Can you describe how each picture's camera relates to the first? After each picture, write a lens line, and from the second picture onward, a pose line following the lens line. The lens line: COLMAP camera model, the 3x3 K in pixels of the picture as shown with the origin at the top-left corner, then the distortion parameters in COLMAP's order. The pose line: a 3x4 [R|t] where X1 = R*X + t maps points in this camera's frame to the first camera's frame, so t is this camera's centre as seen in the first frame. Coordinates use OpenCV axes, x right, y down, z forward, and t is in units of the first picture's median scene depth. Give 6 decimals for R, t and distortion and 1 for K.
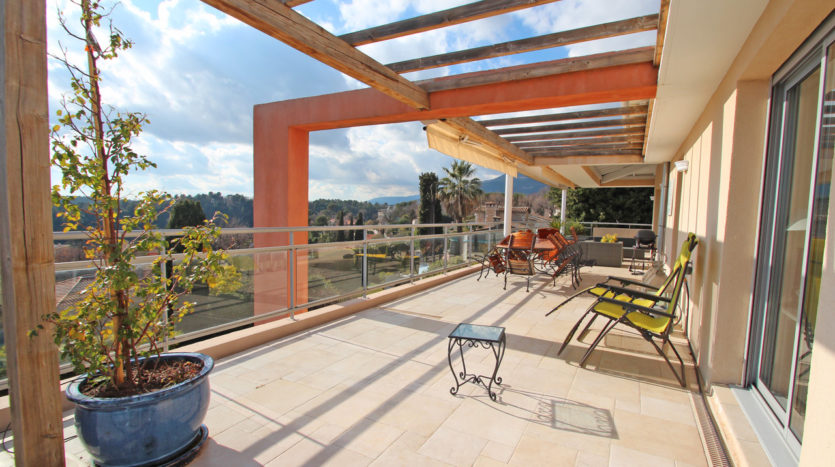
lens RADIAL K [[396.3, 0, 418.2], [0, 396.3, 240.1], [0, 0, 1]] dist [0.000924, 0.000177]
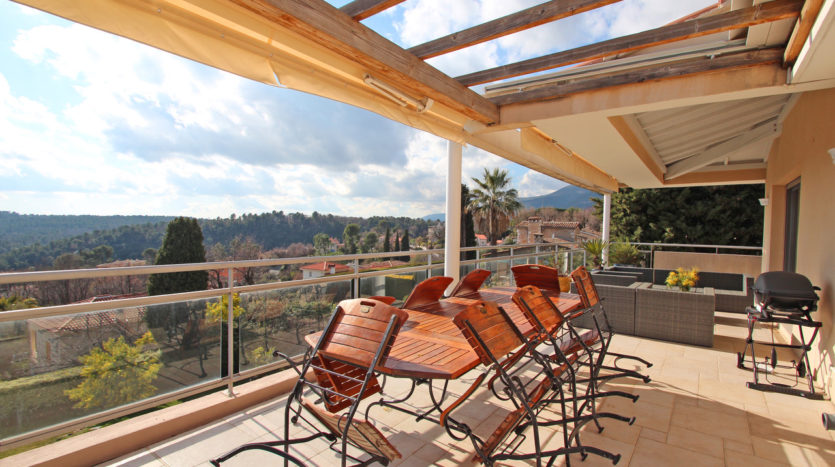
lens RADIAL K [[396.3, 0, 418.2], [0, 396.3, 240.1], [0, 0, 1]] dist [0.000924, 0.000177]
pose [[0.990891, -0.003066, -0.134628, 0.139356], [-0.002515, 0.999145, -0.041268, -0.021088], [0.134640, 0.041231, 0.990036, 0.292647]]
